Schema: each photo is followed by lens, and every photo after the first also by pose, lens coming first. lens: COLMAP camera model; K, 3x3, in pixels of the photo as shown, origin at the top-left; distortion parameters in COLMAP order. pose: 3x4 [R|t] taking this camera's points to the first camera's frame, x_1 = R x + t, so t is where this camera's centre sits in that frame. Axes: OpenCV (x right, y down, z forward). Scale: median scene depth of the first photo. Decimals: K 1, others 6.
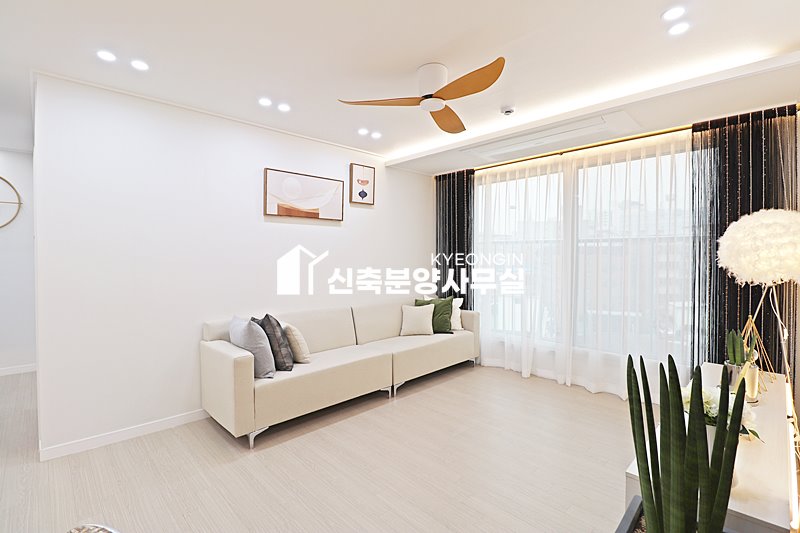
lens RADIAL K [[365.8, 0, 399.2], [0, 365.8, 260.3], [0, 0, 1]] dist [0.000910, -0.014737]
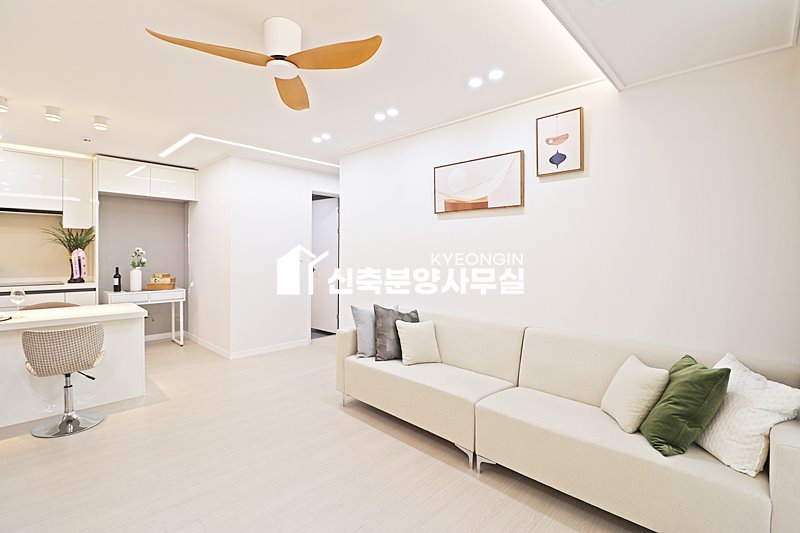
lens RADIAL K [[369.7, 0, 398.8], [0, 369.7, 257.3], [0, 0, 1]] dist [0.000063, -0.014732]
pose [[0.029021, 0.014315, -0.999476, 0.615637], [-0.023845, 0.999623, 0.013624, -0.013024], [0.999294, 0.023437, 0.029351, 0.811983]]
